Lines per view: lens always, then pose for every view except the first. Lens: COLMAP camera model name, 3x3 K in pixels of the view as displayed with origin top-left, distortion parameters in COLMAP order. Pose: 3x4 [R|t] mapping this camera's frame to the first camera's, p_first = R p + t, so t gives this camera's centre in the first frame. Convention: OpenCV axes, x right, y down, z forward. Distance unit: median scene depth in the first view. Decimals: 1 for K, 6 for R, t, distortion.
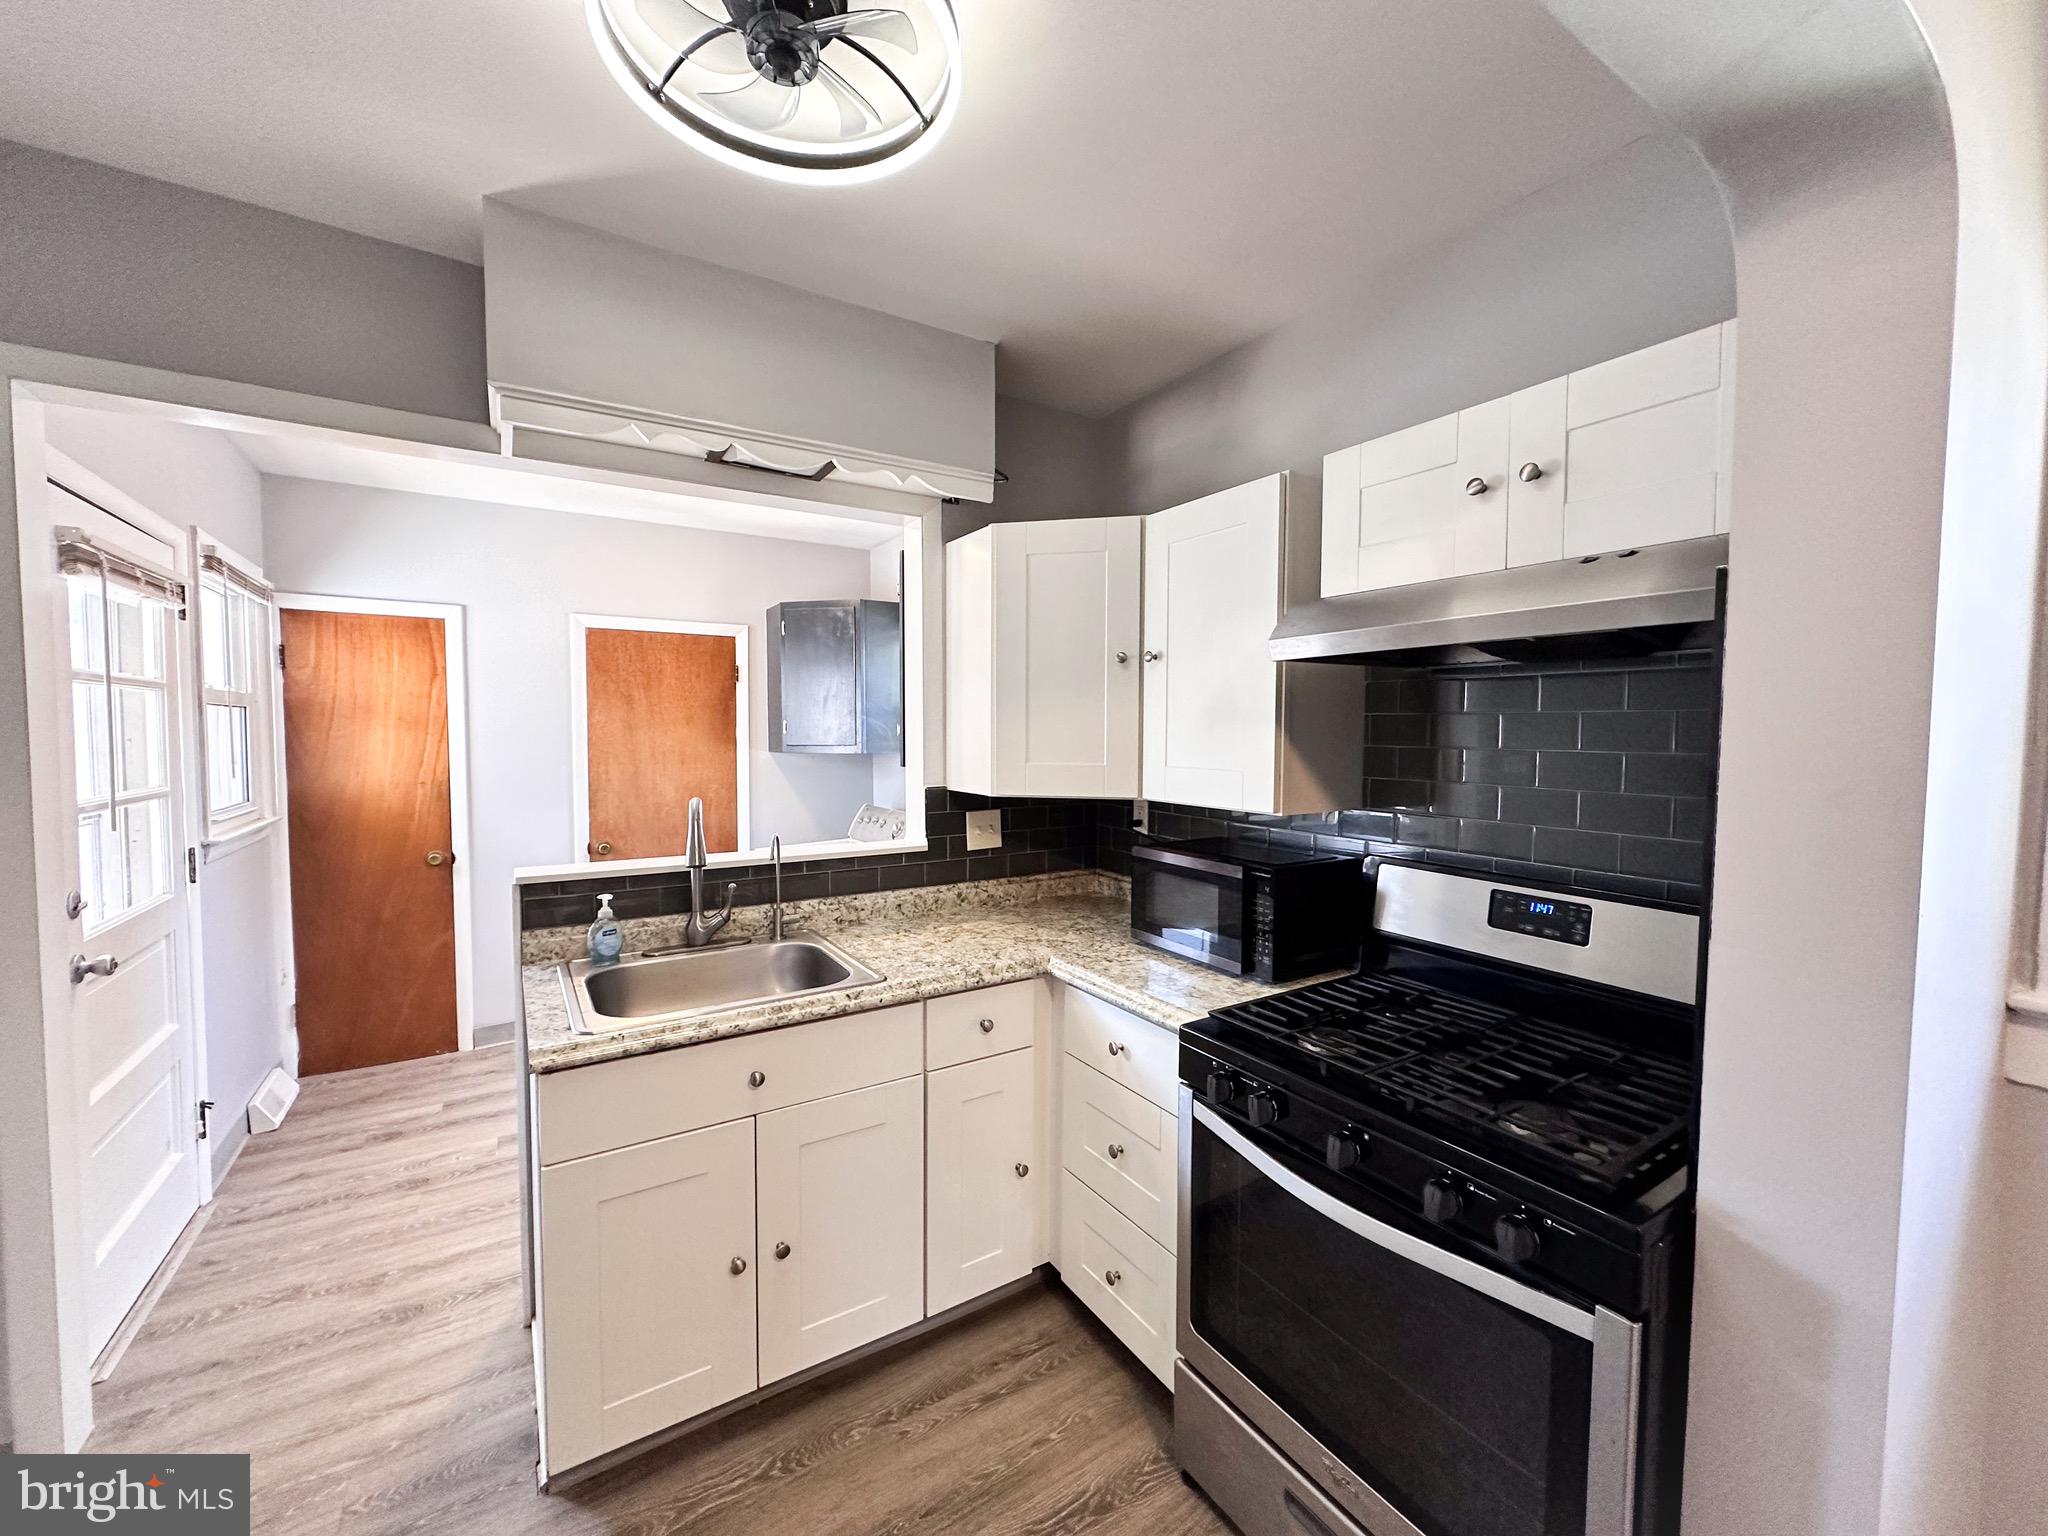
lens RADIAL K [[816.2, 0, 1023.1], [0, 816.2, 768.0], [0, 0, 1]] dist [-0.001756, 0.000320]
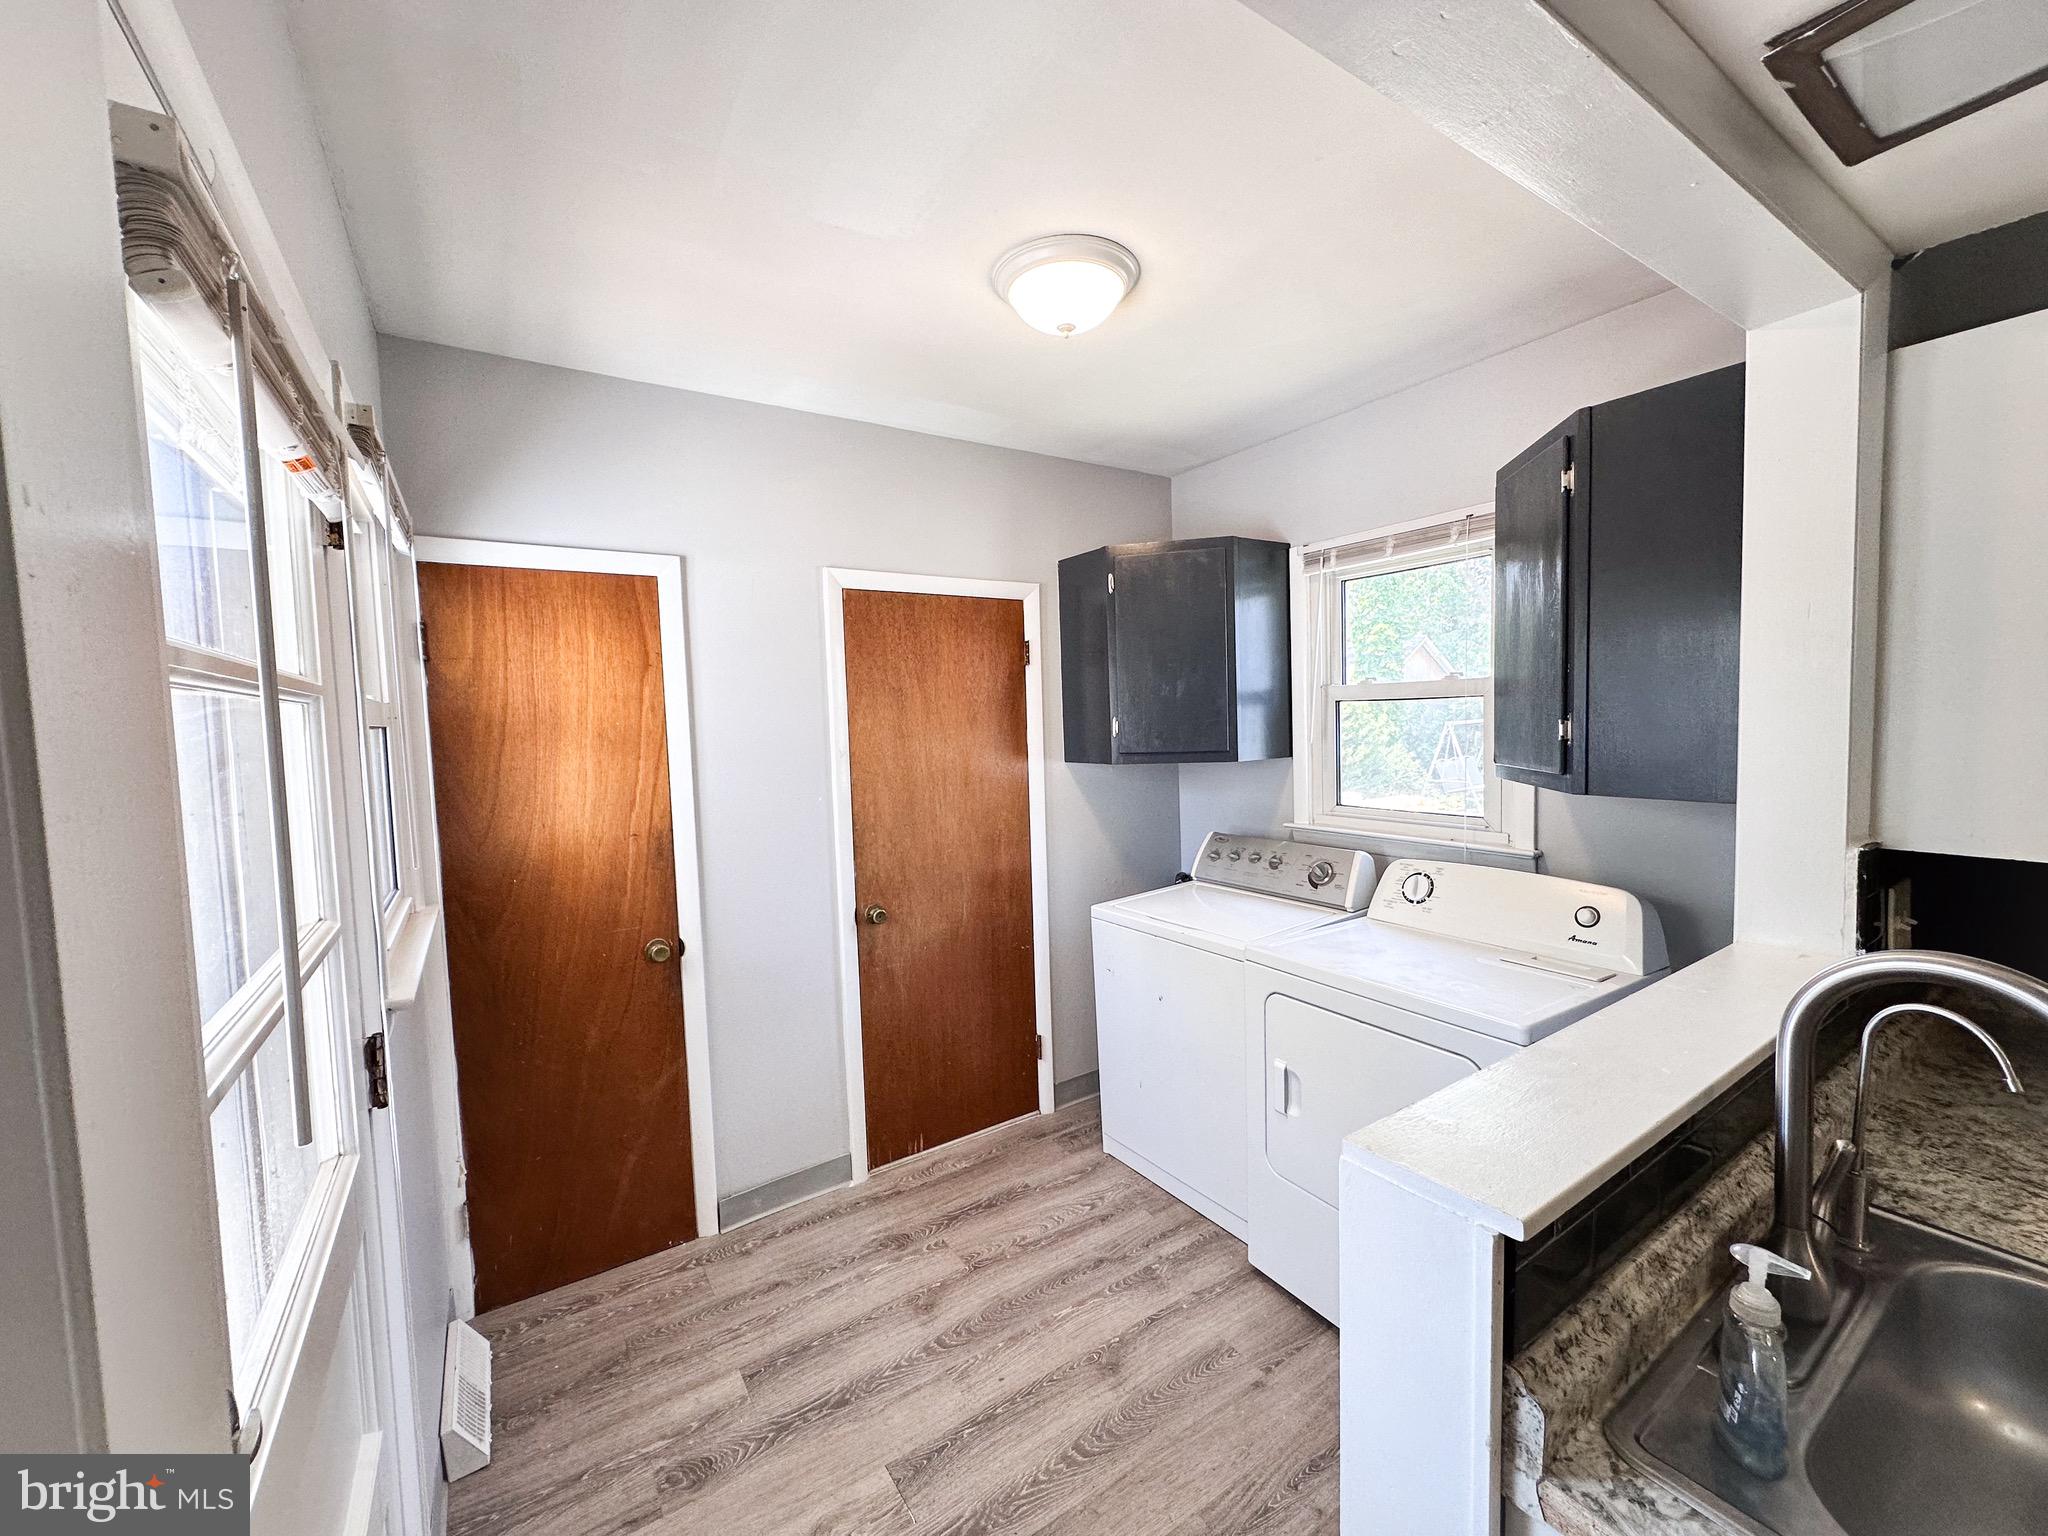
lens RADIAL K [[816.2, 0, 1023.1], [0, 816.2, 768.0], [0, 0, 1]] dist [-0.001756, 0.000320]
pose [[0.999304, -0.034872, 0.013267, -0.687526], [0.034629, 0.999235, 0.018169, -0.055239], [-0.013890, -0.017697, 0.999747, 0.557421]]
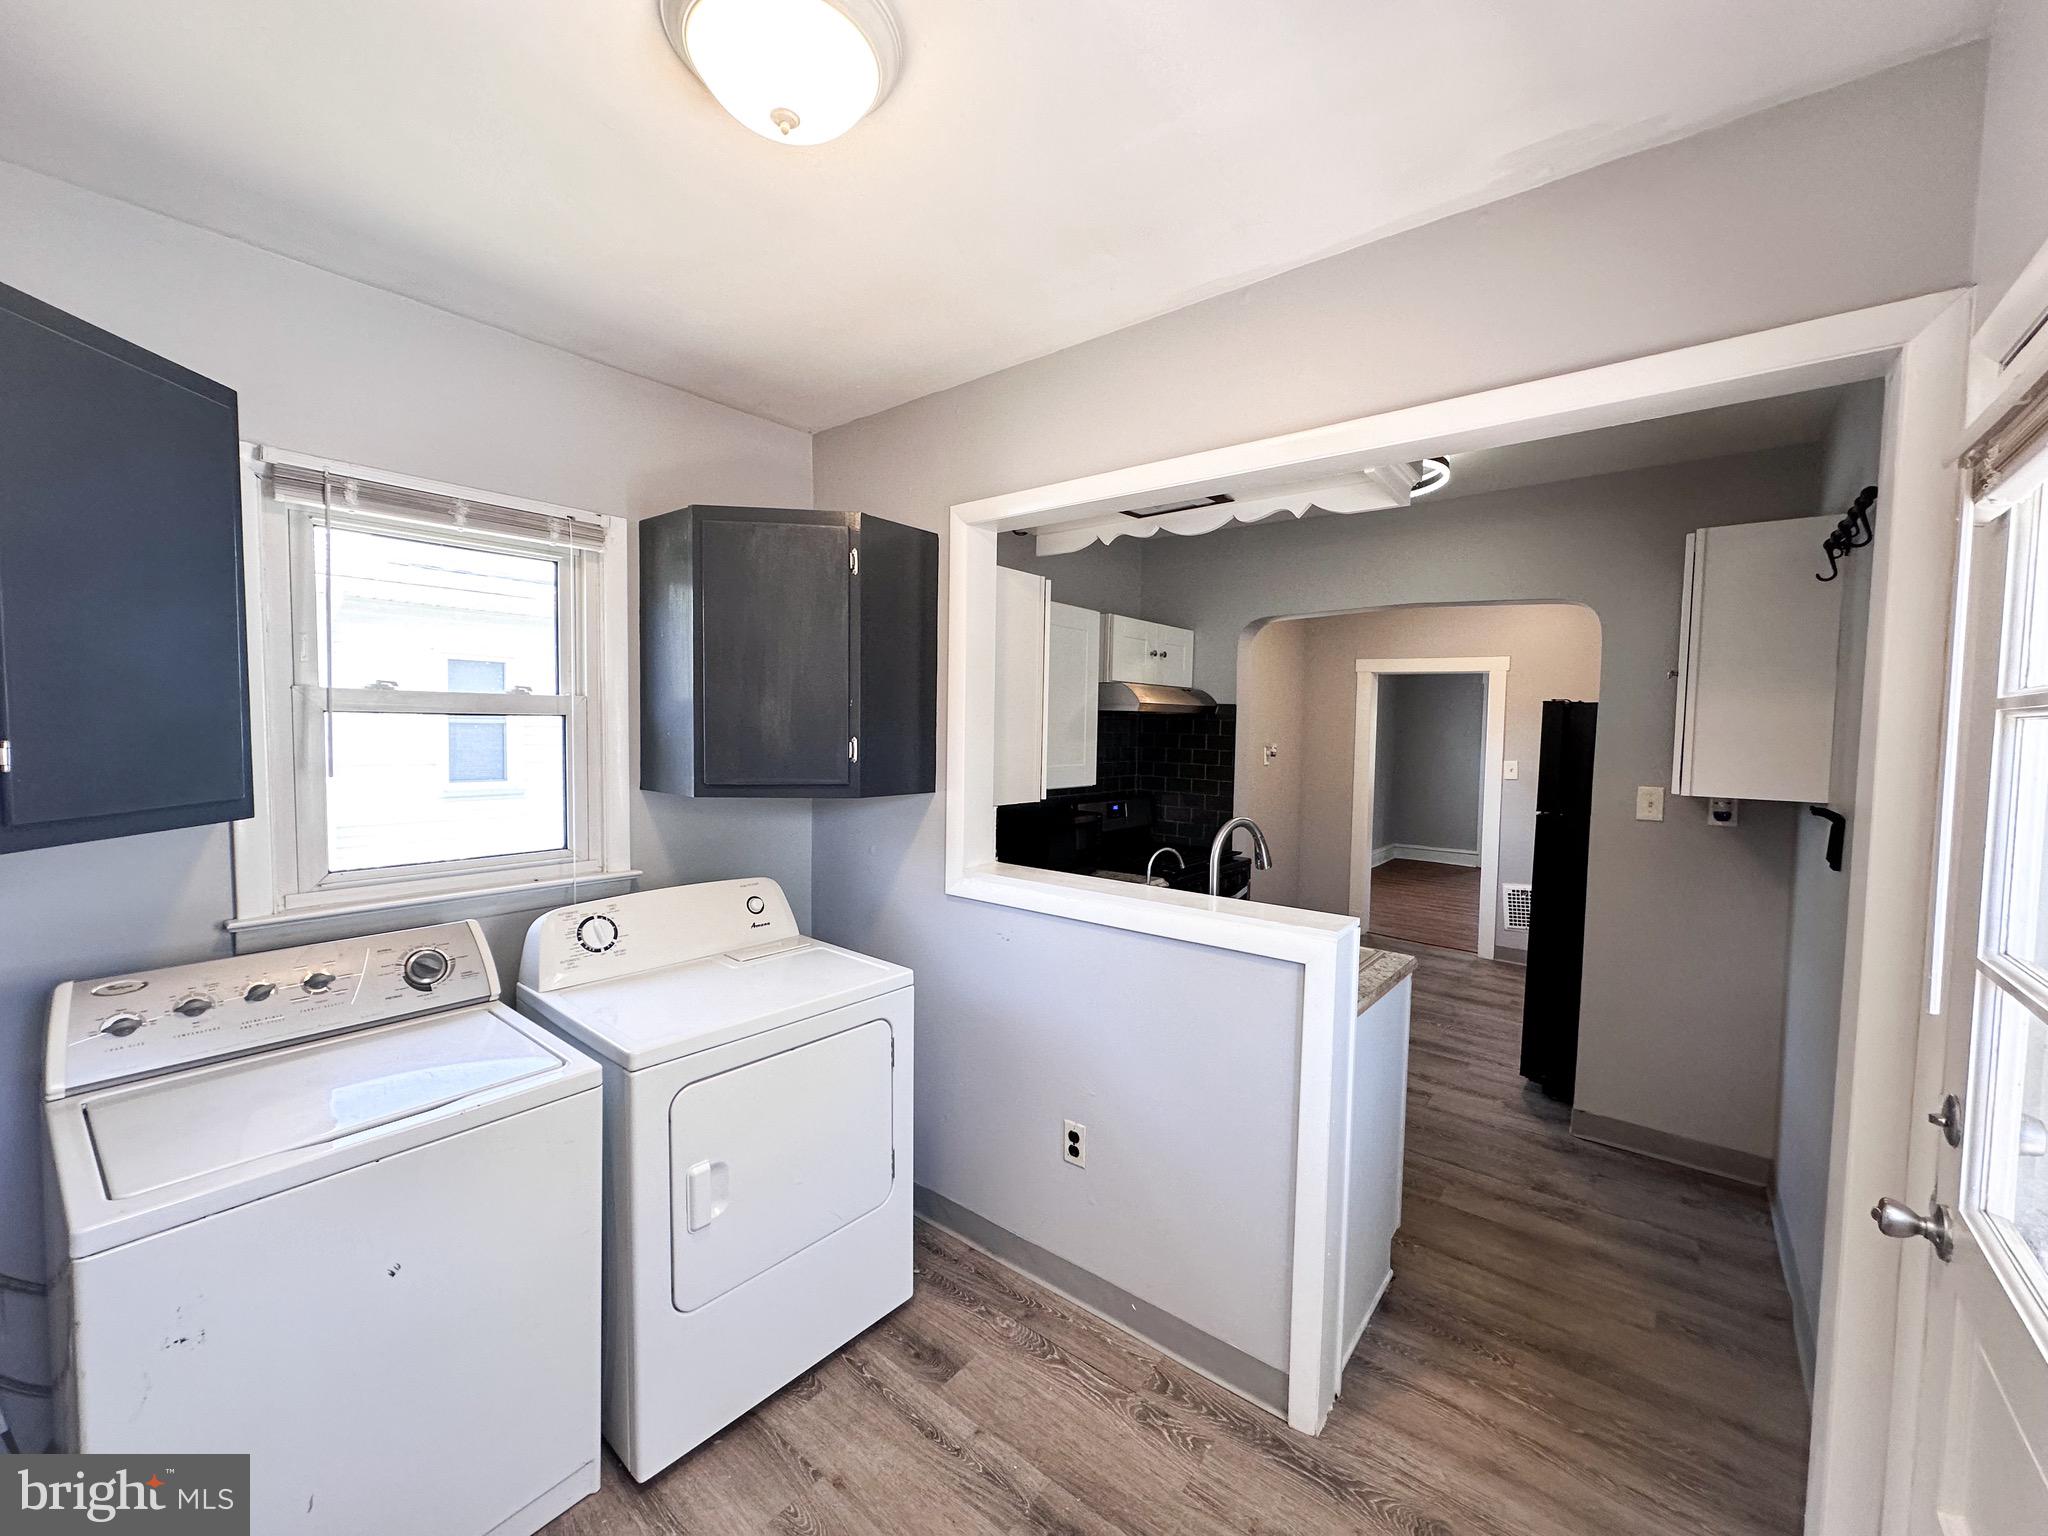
lens RADIAL K [[816.2, 0, 1023.1], [0, 816.2, 768.0], [0, 0, 1]] dist [-0.001756, 0.000320]
pose [[-0.320529, -0.059040, 0.945397, -1.162894], [0.026688, 0.997097, 0.071316, -0.100826], [-0.946863, 0.048089, -0.318023, 1.394740]]
